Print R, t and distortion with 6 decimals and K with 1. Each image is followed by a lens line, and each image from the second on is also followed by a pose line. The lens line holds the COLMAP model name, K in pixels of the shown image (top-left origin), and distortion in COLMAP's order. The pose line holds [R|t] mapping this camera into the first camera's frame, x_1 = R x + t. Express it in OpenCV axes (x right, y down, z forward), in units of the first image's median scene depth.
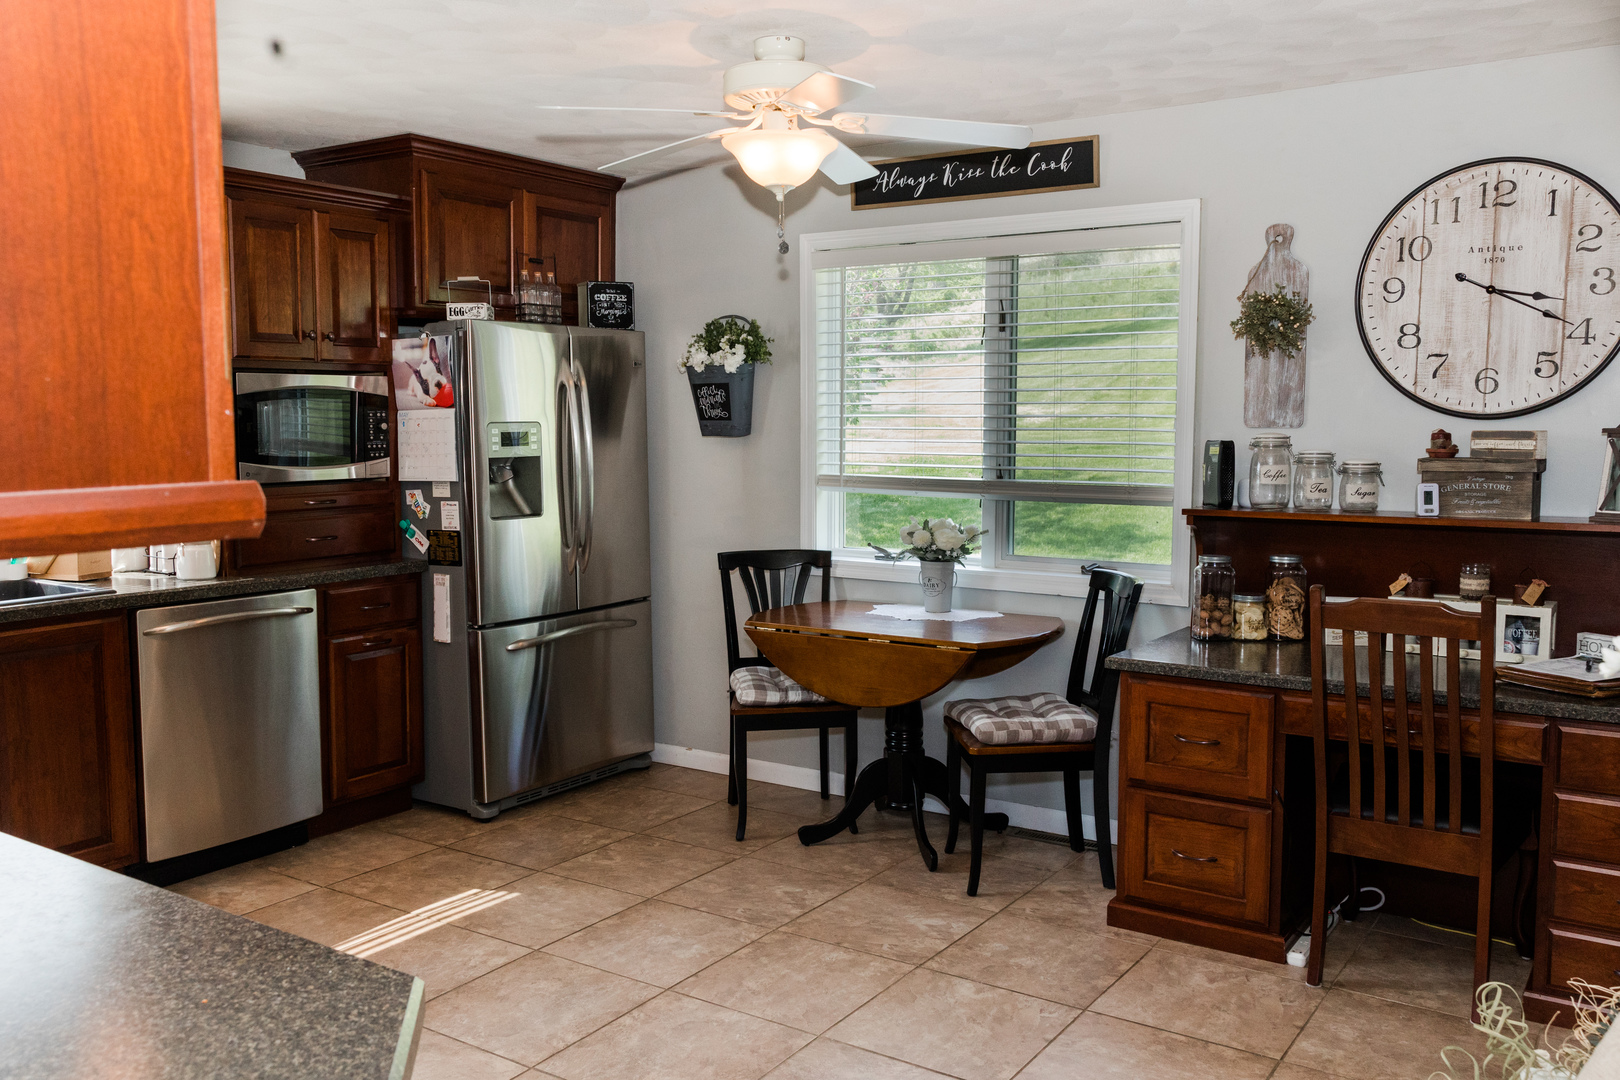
lens RADIAL K [[1376.6, 0, 759.3], [0, 1376.6, 542.5], [0, 0, 1]] dist [0.038302, 0.003373]
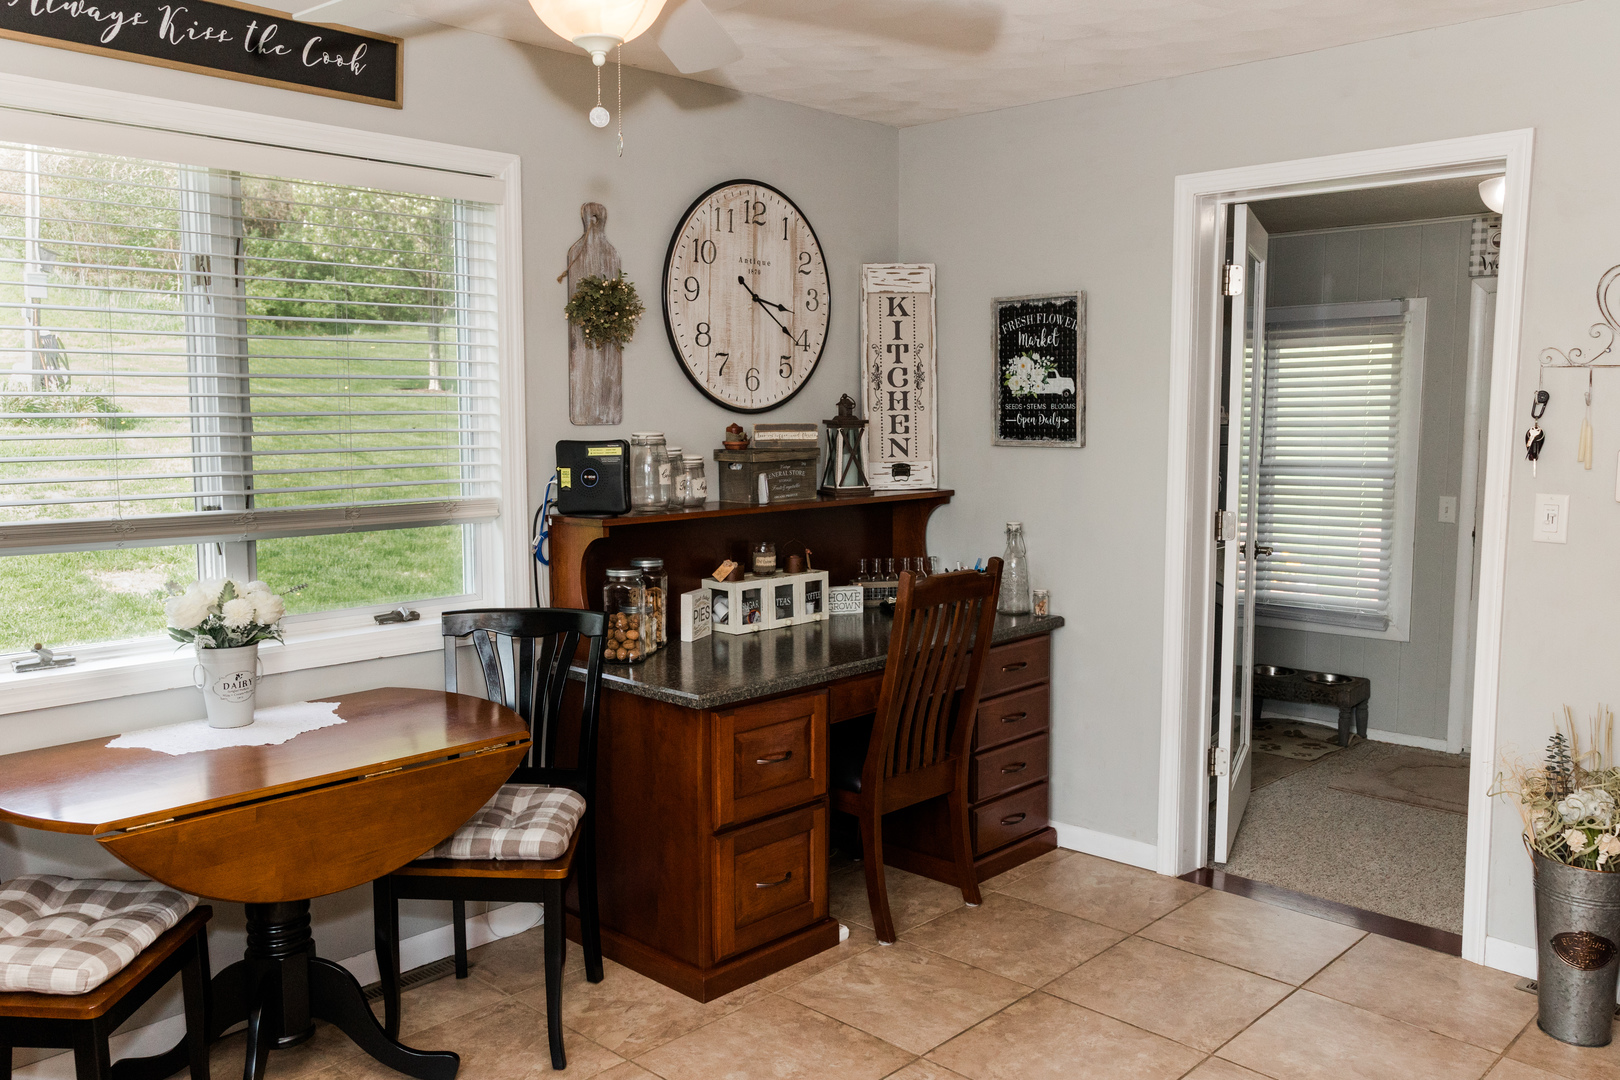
lens RADIAL K [[1379.4, 0, 810.0], [0, 1379.4, 540.0], [0, 0, 1]] dist [0.008352, 0.003083]
pose [[0.123958, -0.100925, 0.987142, -0.557400], [0.092771, 0.991636, 0.089735, -0.080770], [-0.987941, 0.080455, 0.132284, 0.792395]]
